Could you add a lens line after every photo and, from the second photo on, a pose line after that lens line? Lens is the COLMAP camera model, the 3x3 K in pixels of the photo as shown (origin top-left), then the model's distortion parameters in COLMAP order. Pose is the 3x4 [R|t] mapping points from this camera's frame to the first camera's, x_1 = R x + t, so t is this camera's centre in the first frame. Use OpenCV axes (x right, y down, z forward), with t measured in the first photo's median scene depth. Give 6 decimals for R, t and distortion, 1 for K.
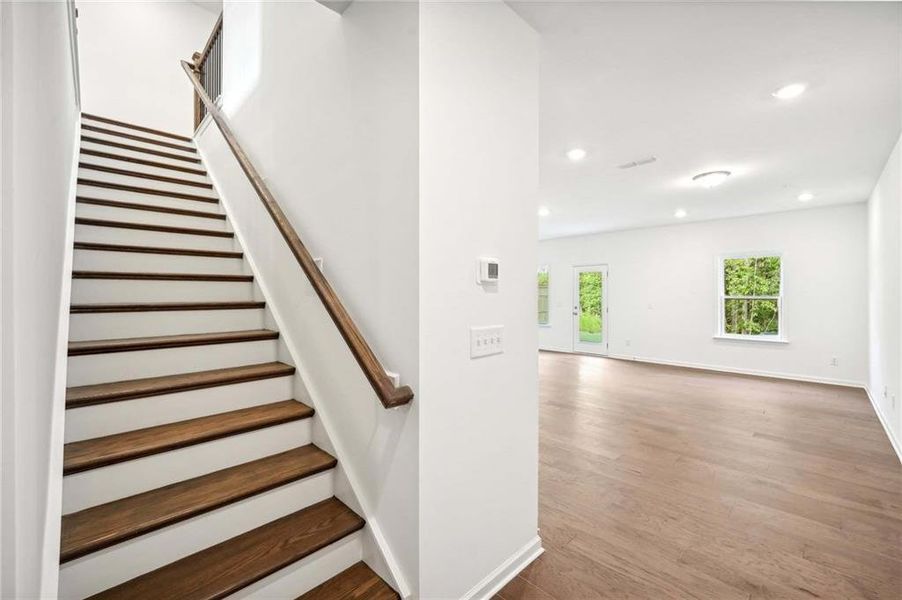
lens RADIAL K [[371.2, 0, 456.5], [0, 371.2, 294.6], [0, 0, 1]] dist [-0.019012, -0.000801]
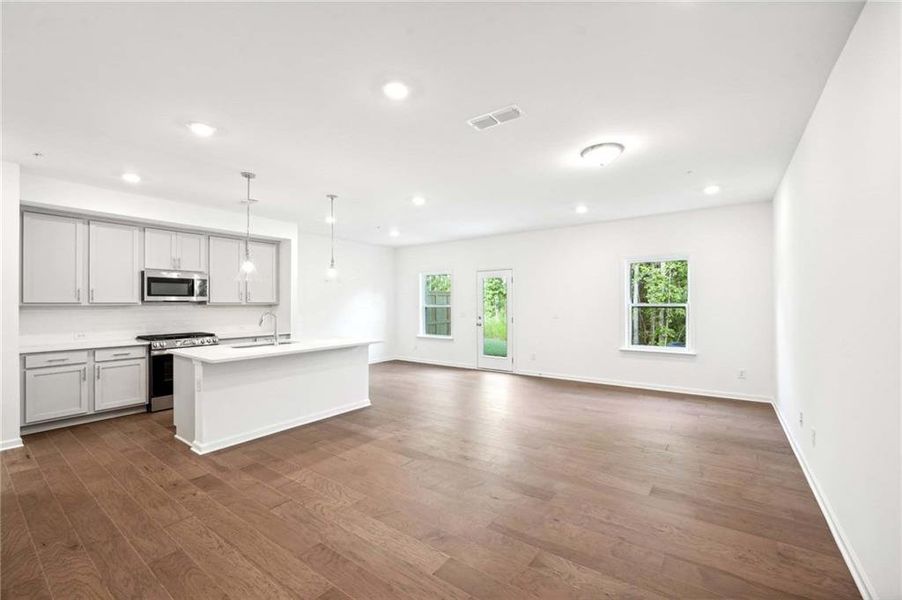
lens RADIAL K [[371.2, 0, 452.6], [0, 371.2, 301.7], [0, 0, 1]] dist [-0.019012, -0.000801]
pose [[0.989231, -0.004785, 0.146281, 0.140563], [0.005507, 0.999975, -0.004536, 0.000087], [-0.146256, 0.005292, 0.989233, 0.144718]]
